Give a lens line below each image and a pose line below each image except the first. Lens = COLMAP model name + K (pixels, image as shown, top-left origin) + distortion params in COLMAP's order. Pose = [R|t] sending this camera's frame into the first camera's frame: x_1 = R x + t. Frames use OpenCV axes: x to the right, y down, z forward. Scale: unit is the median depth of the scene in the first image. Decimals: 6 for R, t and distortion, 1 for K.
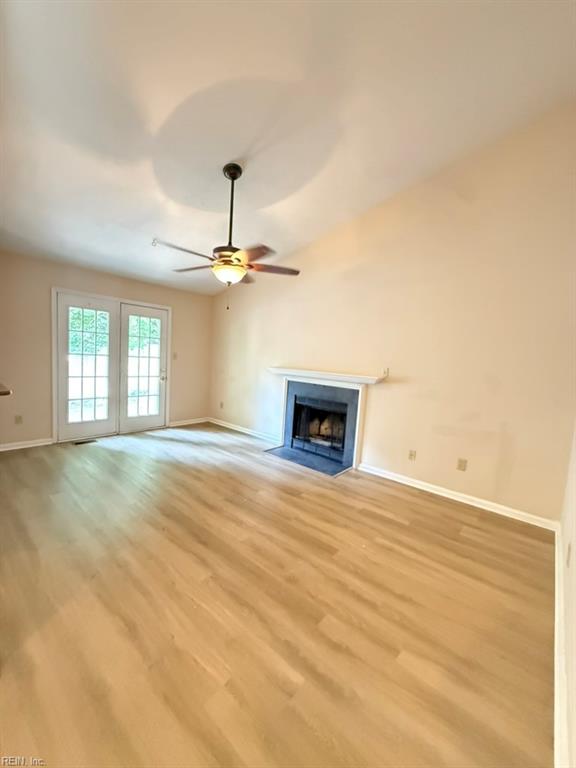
lens RADIAL K [[306.1, 0, 286.9], [0, 306.1, 381.8], [0, 0, 1]] dist [0.000458, -0.000310]
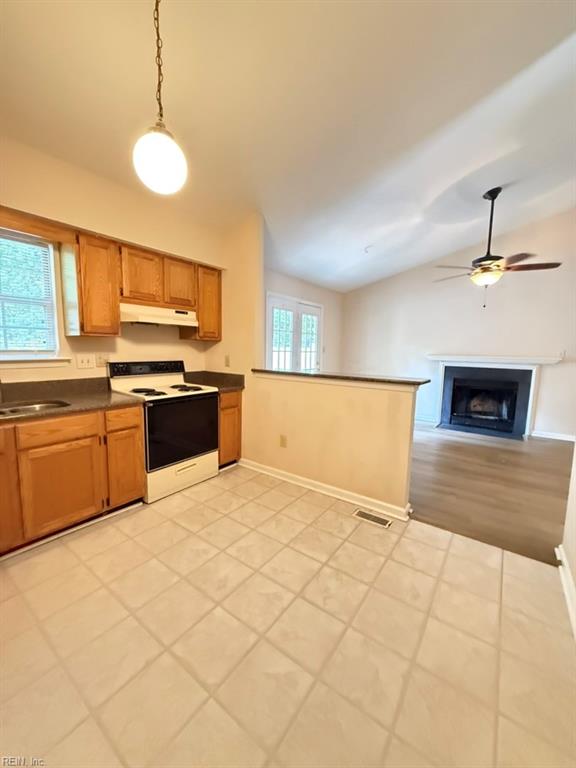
lens RADIAL K [[306.1, 0, 286.9], [0, 306.1, 381.8], [0, 0, 1]] dist [0.000458, -0.000310]
pose [[0.994264, -0.057765, 0.090009, -0.721885], [0.054414, 0.997747, 0.039249, -0.023133], [-0.092074, -0.034126, 0.995167, -0.092319]]
